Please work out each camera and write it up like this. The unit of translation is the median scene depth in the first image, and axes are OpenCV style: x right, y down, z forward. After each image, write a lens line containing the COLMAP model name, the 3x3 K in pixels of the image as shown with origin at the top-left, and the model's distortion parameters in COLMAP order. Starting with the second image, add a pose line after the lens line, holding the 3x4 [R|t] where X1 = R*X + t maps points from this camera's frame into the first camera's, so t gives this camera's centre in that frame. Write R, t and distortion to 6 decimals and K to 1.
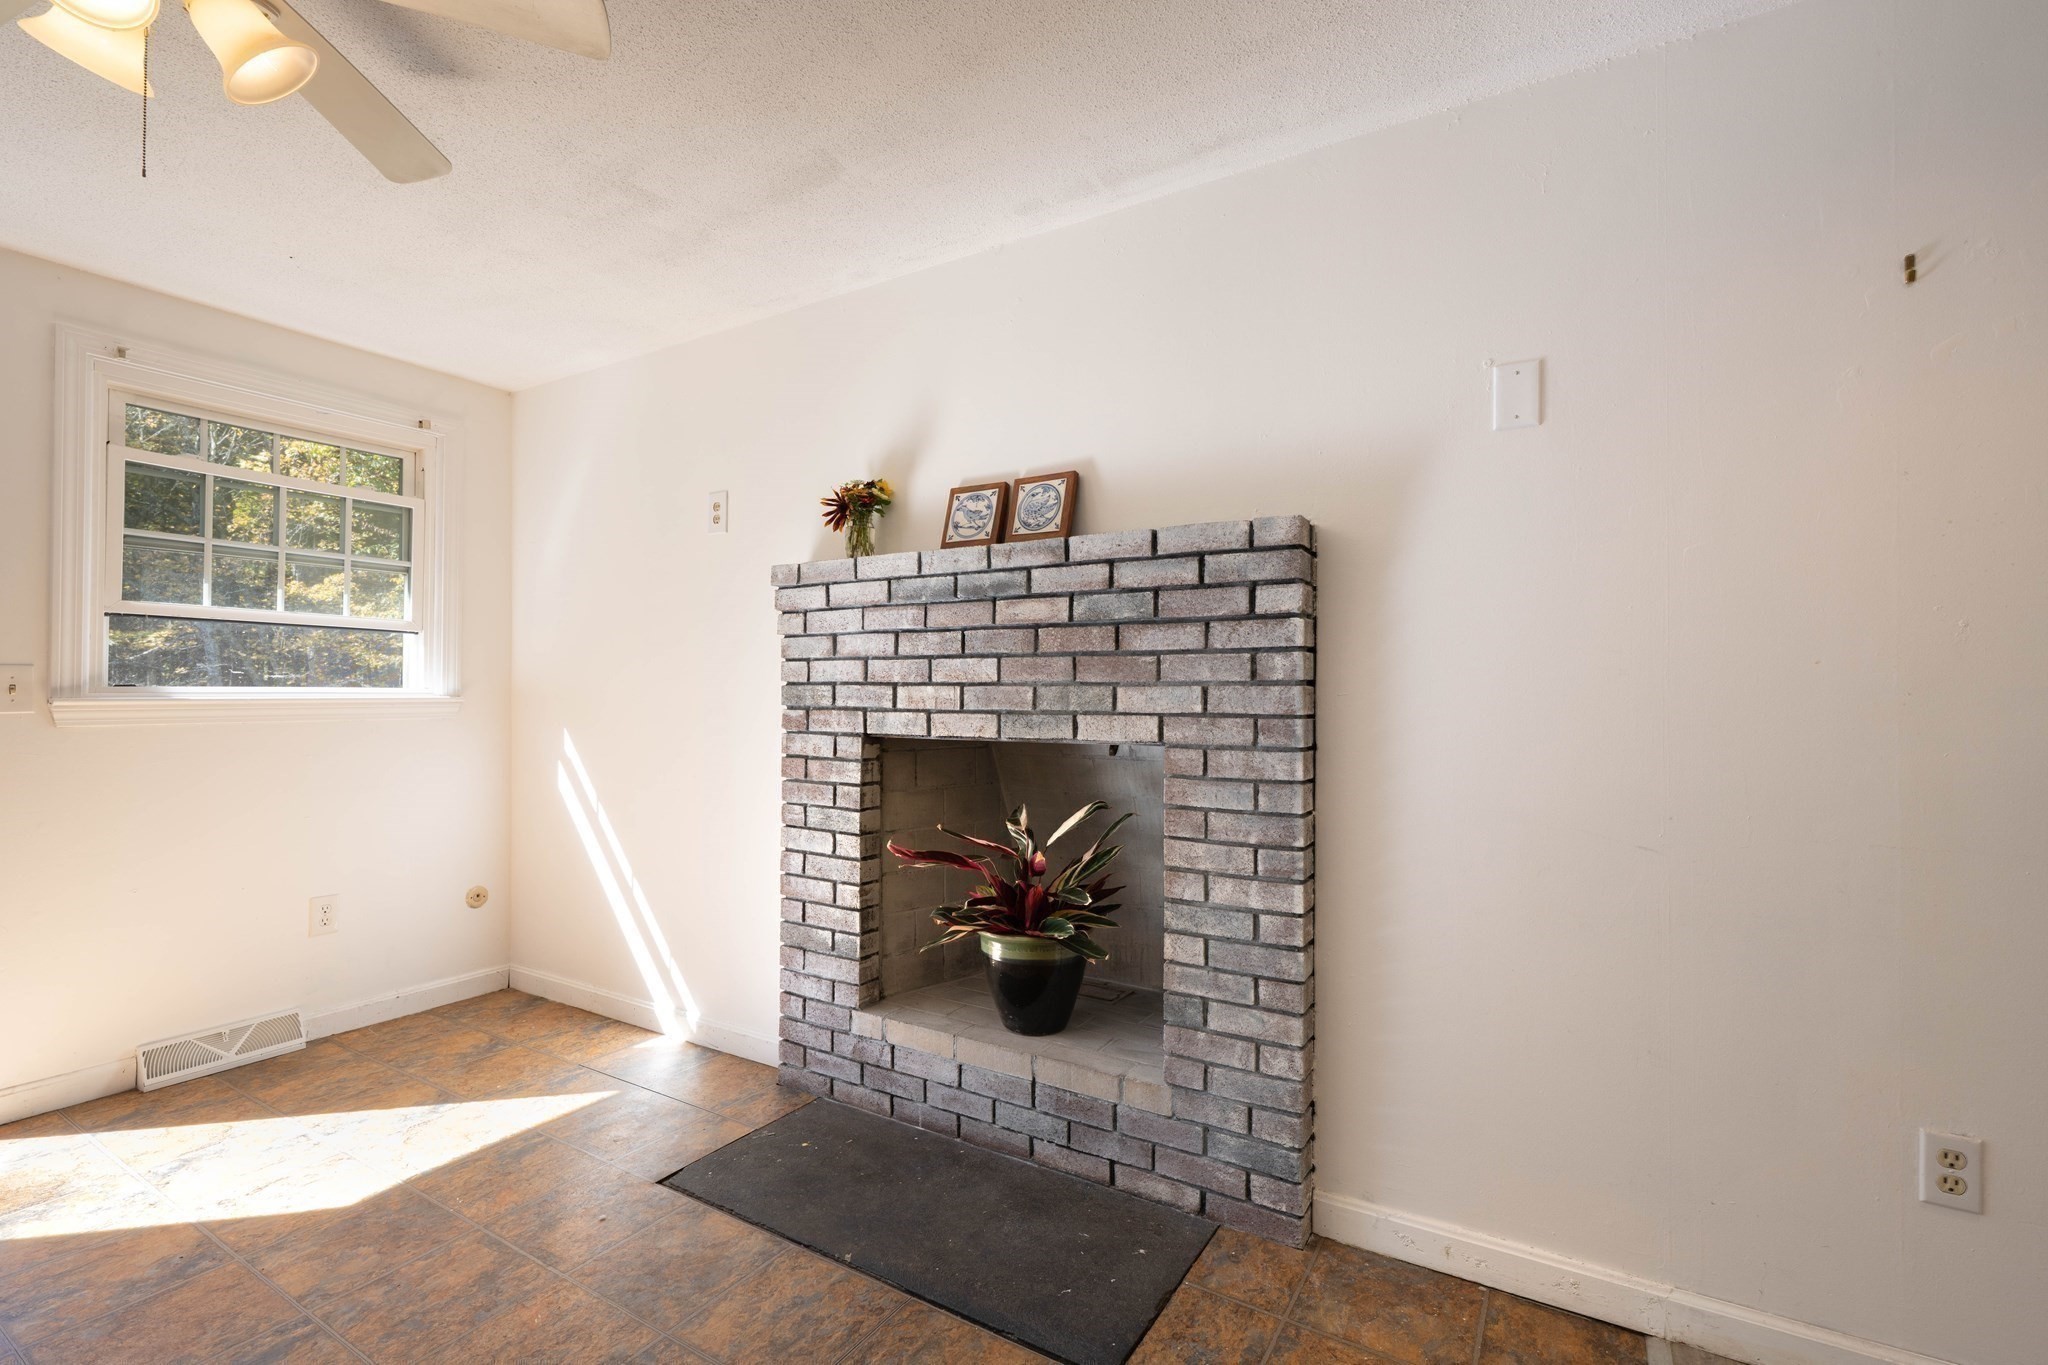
lens RADIAL K [[929.4, 0, 1022.9], [0, 929.4, 681.7], [0, 0, 1]] dist [-0.002166, -0.000634]
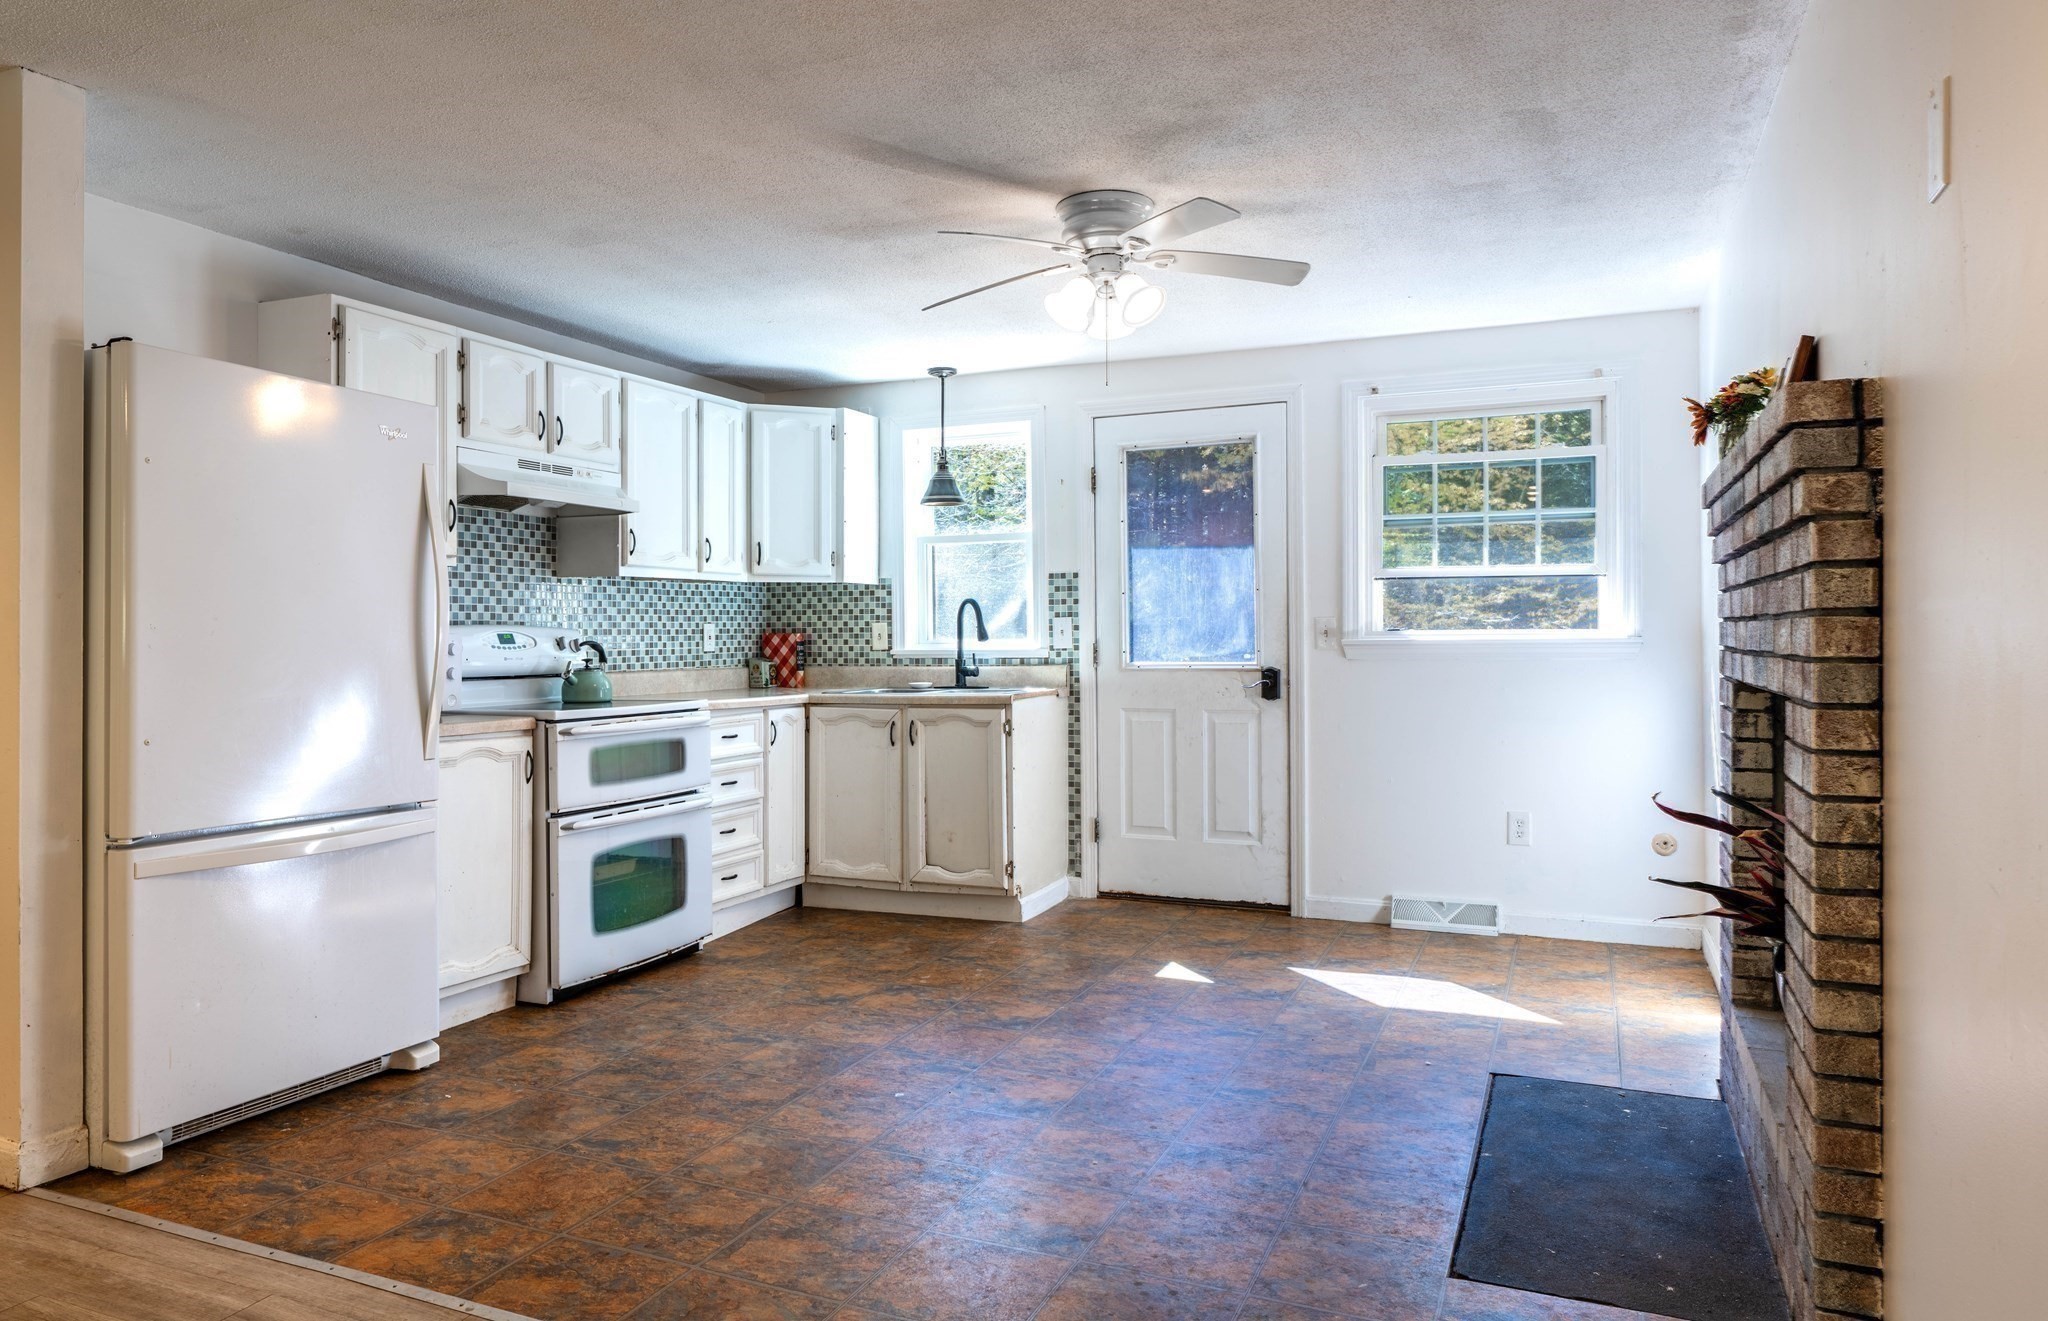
lens RADIAL K [[1328.0, 0, 997.3], [0, 1328.0, 631.6], [0, 0, 1]] dist [0.004466, -0.002843]
pose [[0.132210, -0.007551, -0.991193, 0.863345], [0.013969, 0.999886, -0.005754, 0.009146], [0.991123, -0.013085, 0.132300, 0.162634]]
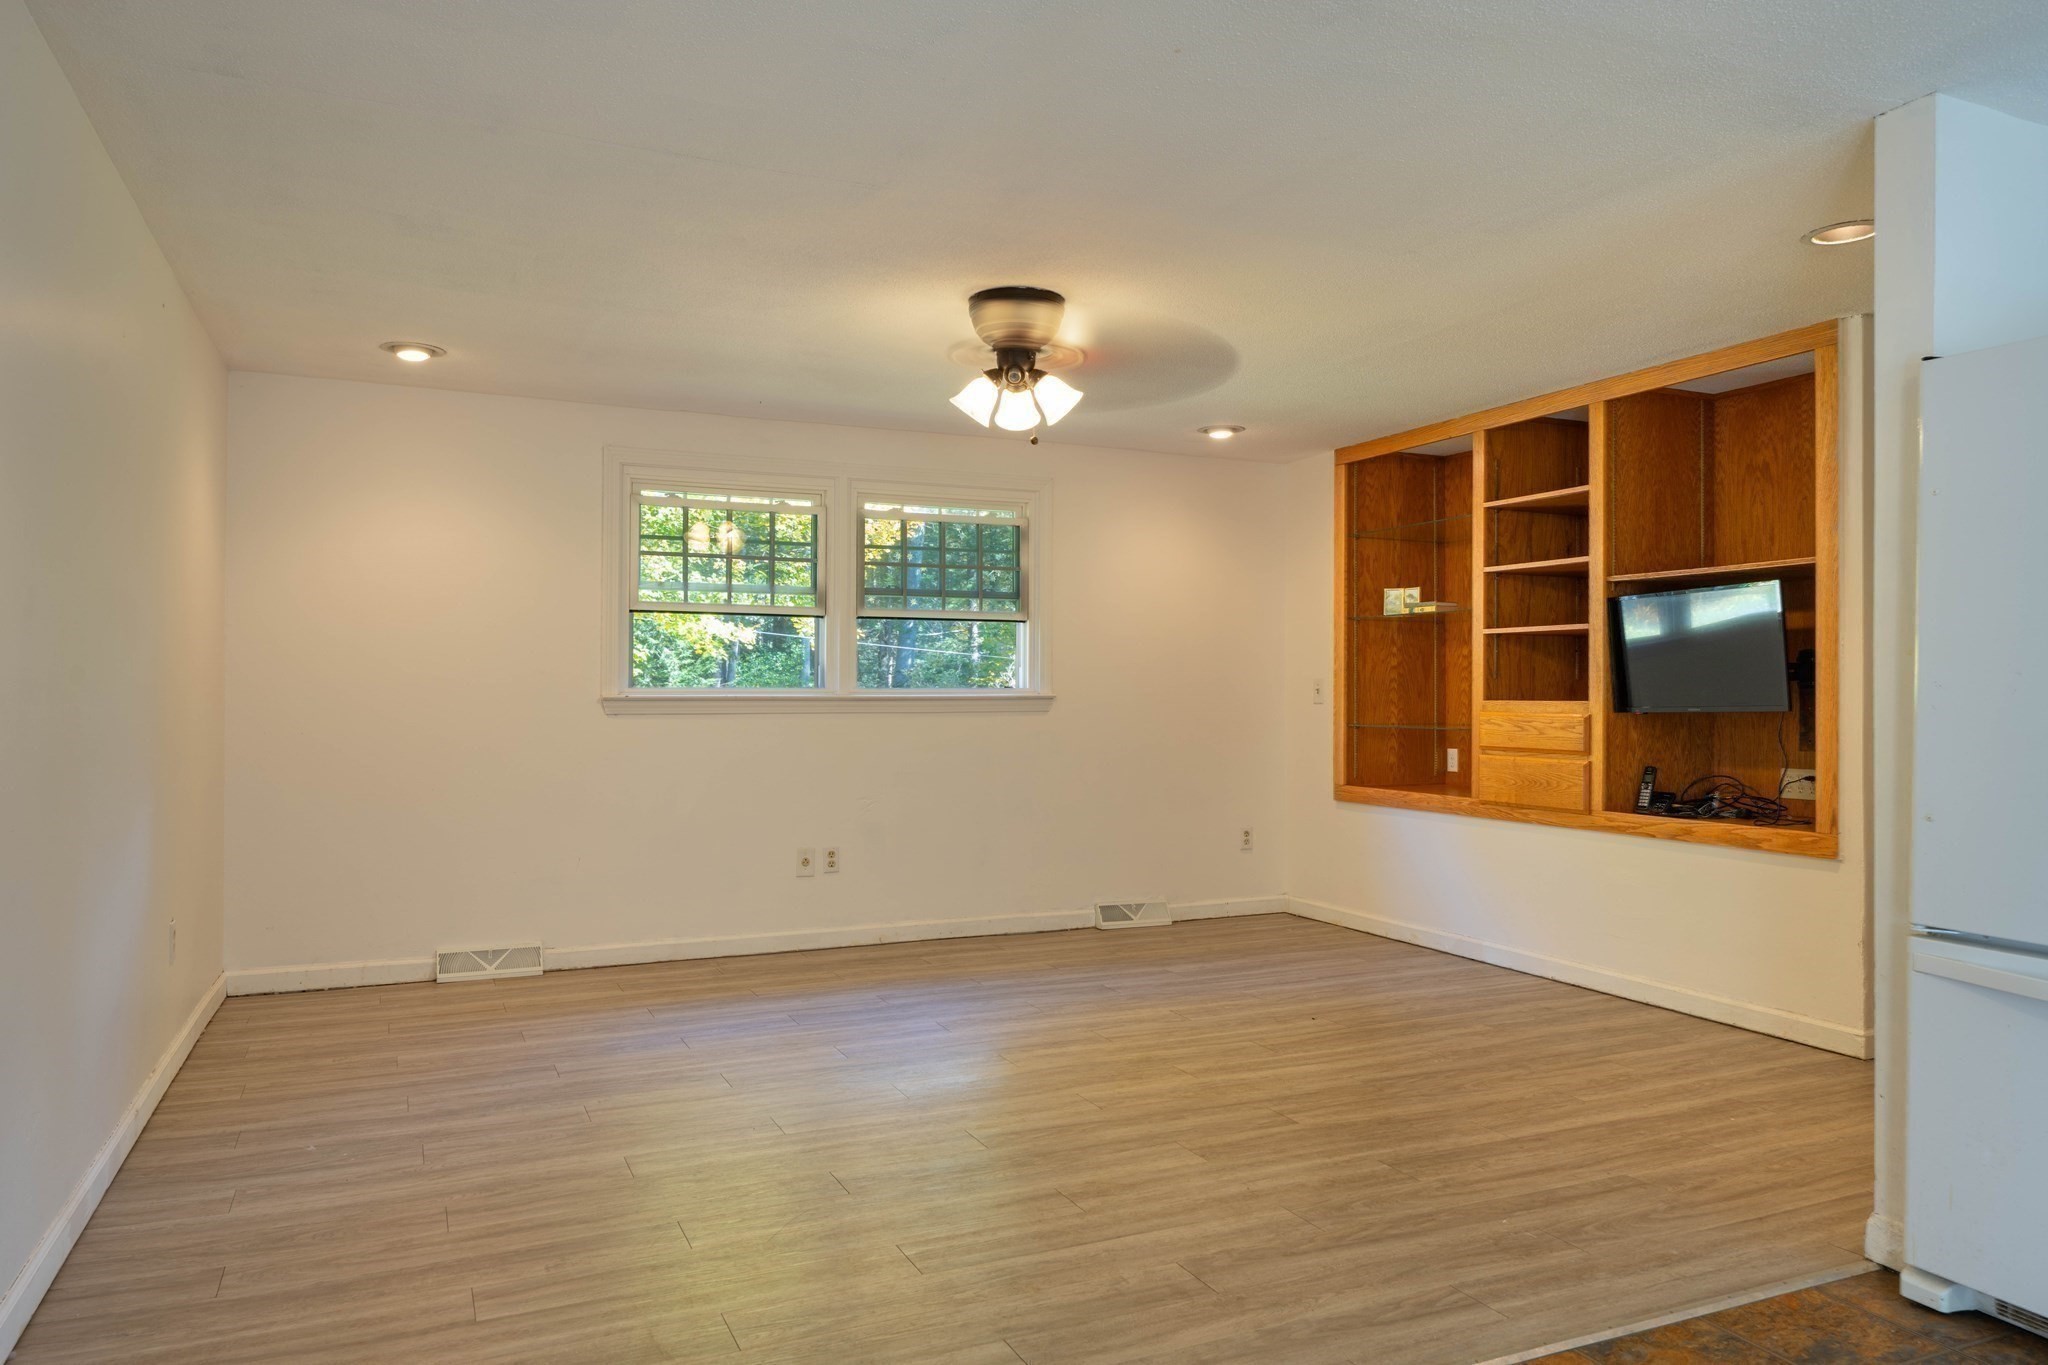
lens RADIAL K [[1385.6, 0, 1023.1], [0, 1385.6, 681.8], [0, 0, 1]] dist [-0.006225, -0.000830]
pose [[-0.822375, -0.000698, 0.568945, -0.246136], [-0.013171, 0.999755, -0.017812, 0.012842], [-0.568793, -0.022141, -0.822182, 0.742454]]
